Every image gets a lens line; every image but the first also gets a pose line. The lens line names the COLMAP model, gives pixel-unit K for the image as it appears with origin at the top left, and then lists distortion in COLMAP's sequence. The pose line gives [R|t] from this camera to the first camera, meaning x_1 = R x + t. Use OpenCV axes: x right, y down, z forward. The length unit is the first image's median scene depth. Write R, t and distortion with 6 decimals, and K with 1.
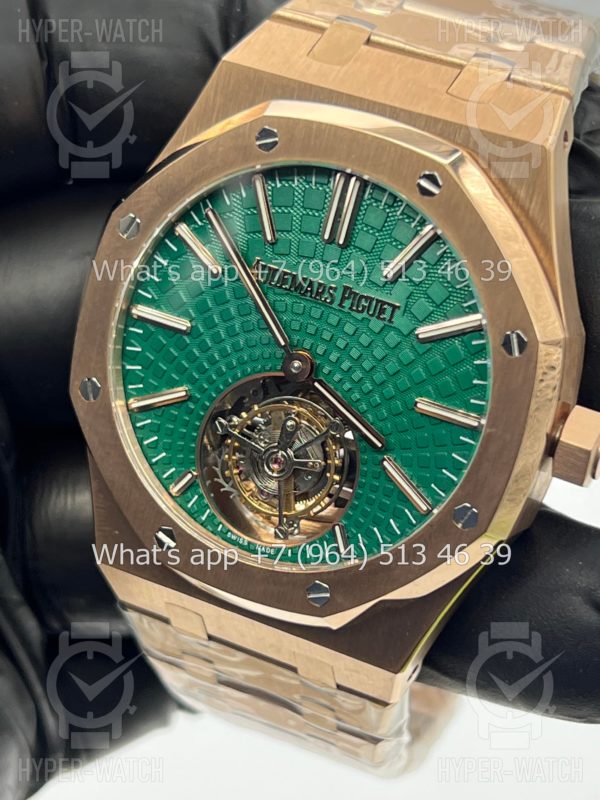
lens RADIAL K [[1942.9, 0, 294.8], [0, 1942.9, 399.1], [0, 0, 1]] dist [0.293805, 0.000000]
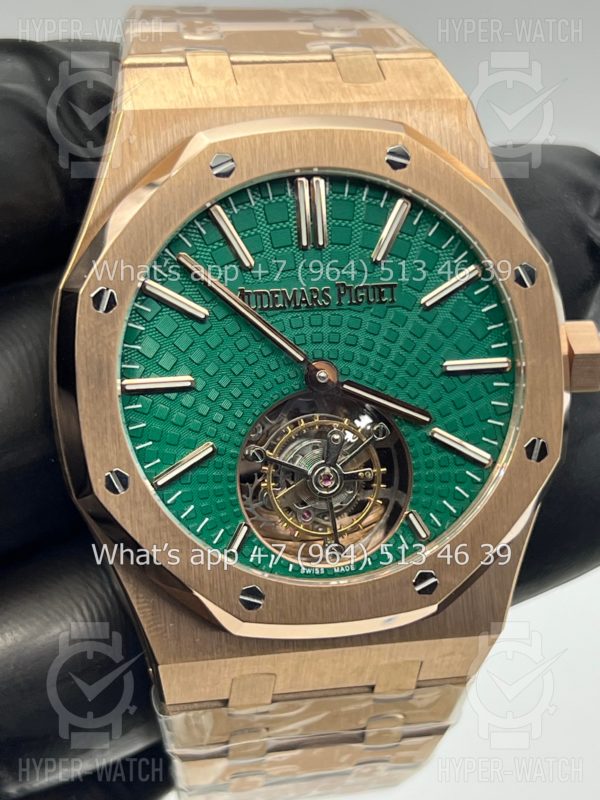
lens RADIAL K [[1942.9, 0, 295.1], [0, 1942.9, 395.9], [0, 0, 1]] dist [0.293805, 0.000000]
pose [[0.794797, -0.312394, 0.520296, -0.522156], [0.362832, 0.931840, 0.005234, -0.017501], [-0.486468, 0.184620, 0.853970, 0.167396]]
